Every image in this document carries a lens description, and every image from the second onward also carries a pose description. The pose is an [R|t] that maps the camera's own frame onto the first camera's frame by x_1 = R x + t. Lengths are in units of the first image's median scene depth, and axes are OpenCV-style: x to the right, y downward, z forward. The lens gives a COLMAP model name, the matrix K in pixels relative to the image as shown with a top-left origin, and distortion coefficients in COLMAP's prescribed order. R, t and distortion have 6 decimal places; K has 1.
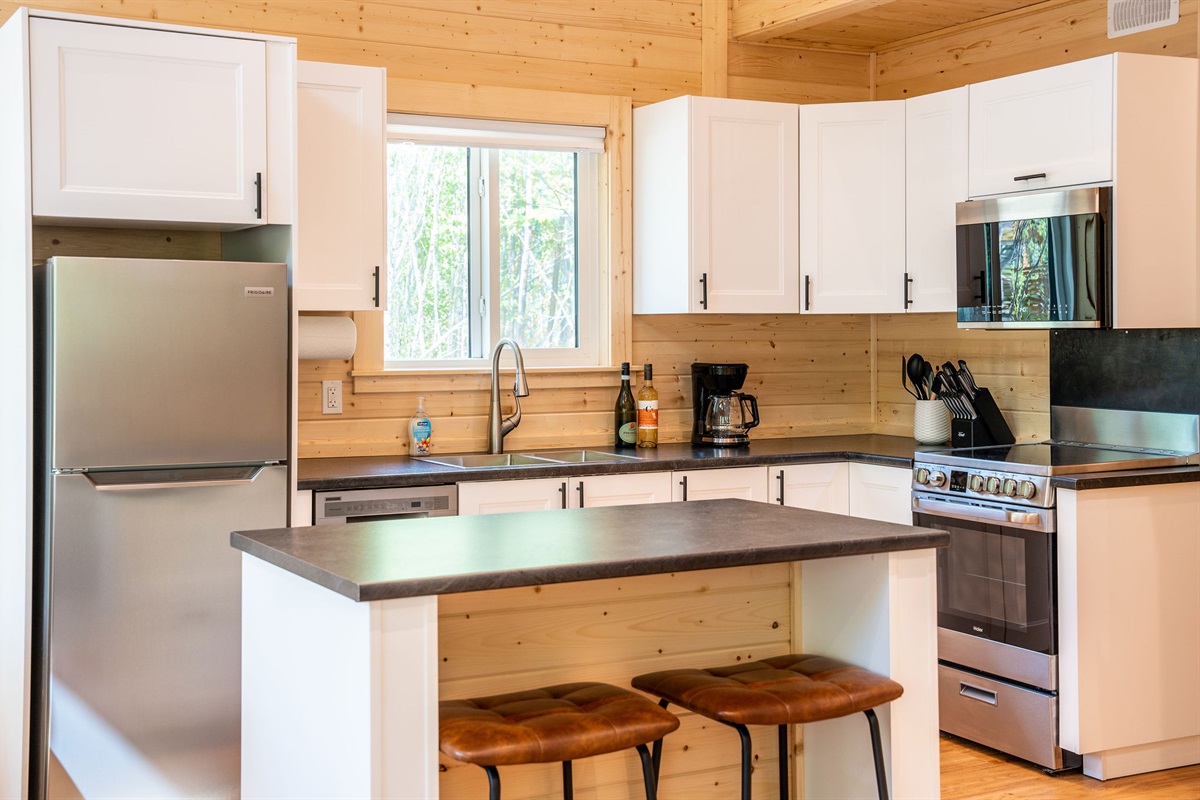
lens RADIAL K [[1514.6, 0, 598.3], [0, 1514.6, 391.9], [0, 0, 1]] dist [0.140414, 0.000000]
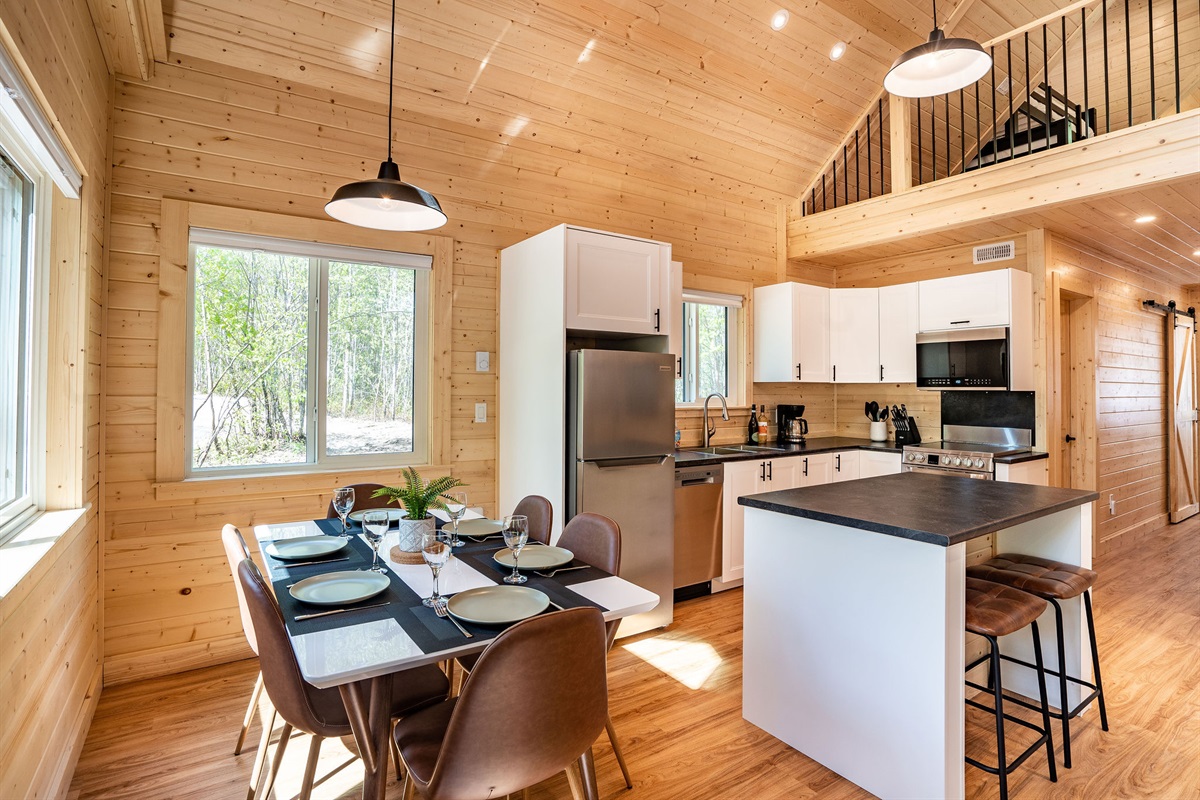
lens RADIAL K [[602.5, 0, 602.6], [0, 602.5, 394.7], [0, 0, 1]] dist [-0.004913, -0.000108]
pose [[0.993152, 0.008006, 0.116556, -0.295948], [-0.004085, 0.999419, -0.033843, -0.003097], [-0.116760, 0.033135, 0.992607, 0.175525]]
